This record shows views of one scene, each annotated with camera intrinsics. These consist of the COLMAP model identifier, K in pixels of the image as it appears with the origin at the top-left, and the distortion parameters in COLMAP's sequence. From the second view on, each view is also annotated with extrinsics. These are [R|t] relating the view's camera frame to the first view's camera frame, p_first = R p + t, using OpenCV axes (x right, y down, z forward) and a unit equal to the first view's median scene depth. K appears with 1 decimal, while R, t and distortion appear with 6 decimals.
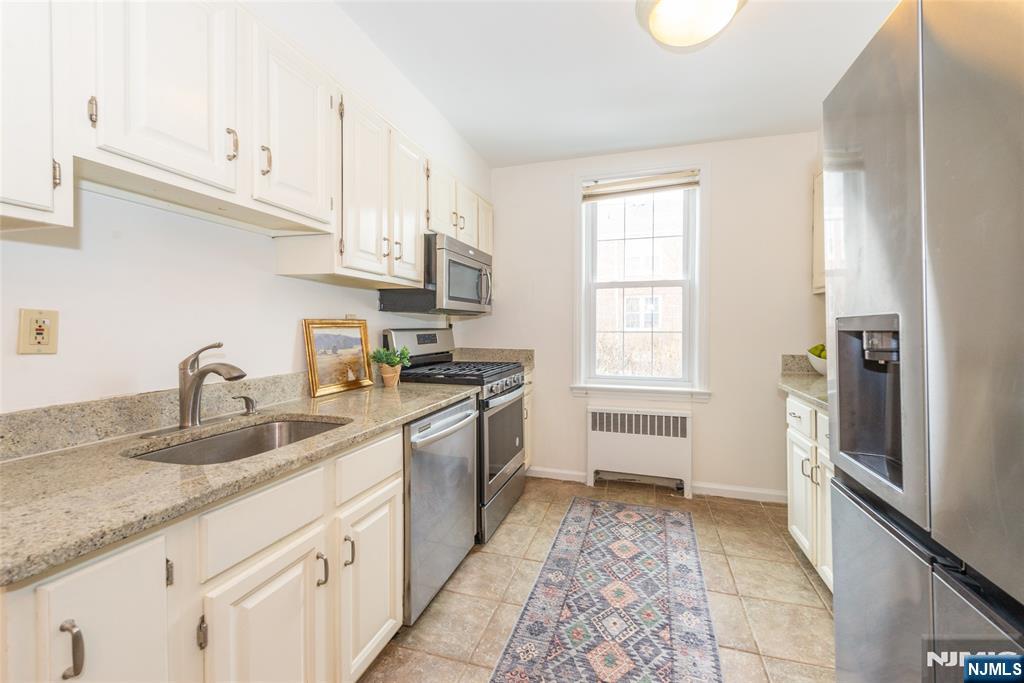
lens RADIAL K [[404.5, 0, 518.9], [0, 404.5, 335.4], [0, 0, 1]] dist [-0.001428, -0.000060]
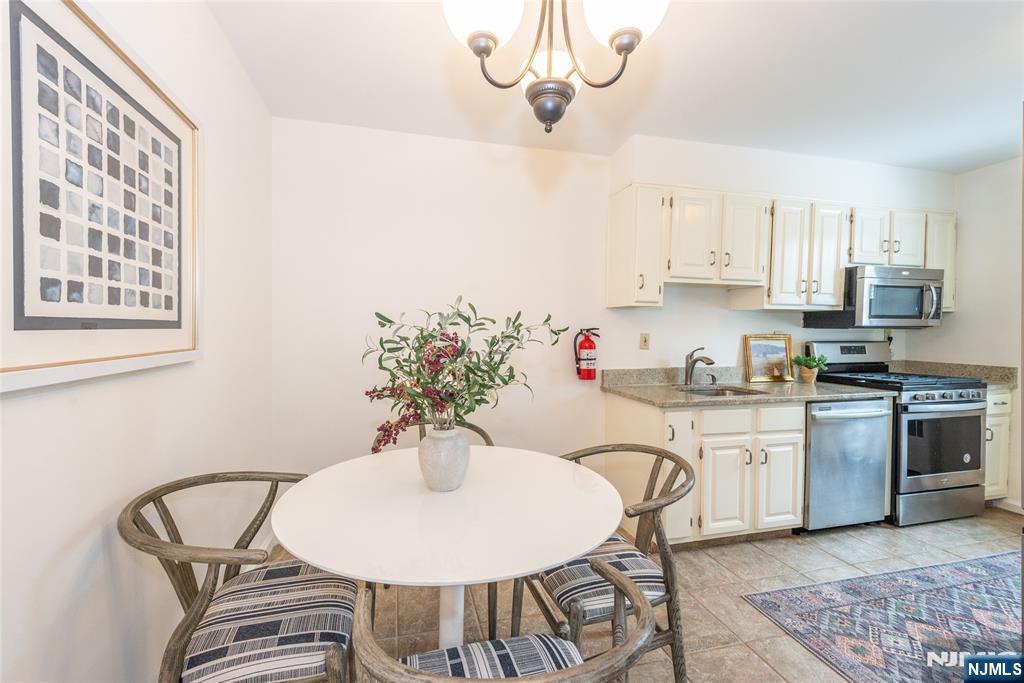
lens RADIAL K [[406.7, 0, 504.5], [0, 406.7, 340.5], [0, 0, 1]] dist [0.018732, -0.000223]
pose [[0.517310, 0.022968, -0.855490, 0.343095], [-0.024316, 0.999631, 0.012135, -0.011453], [0.855452, 0.014524, 0.517678, -0.617706]]
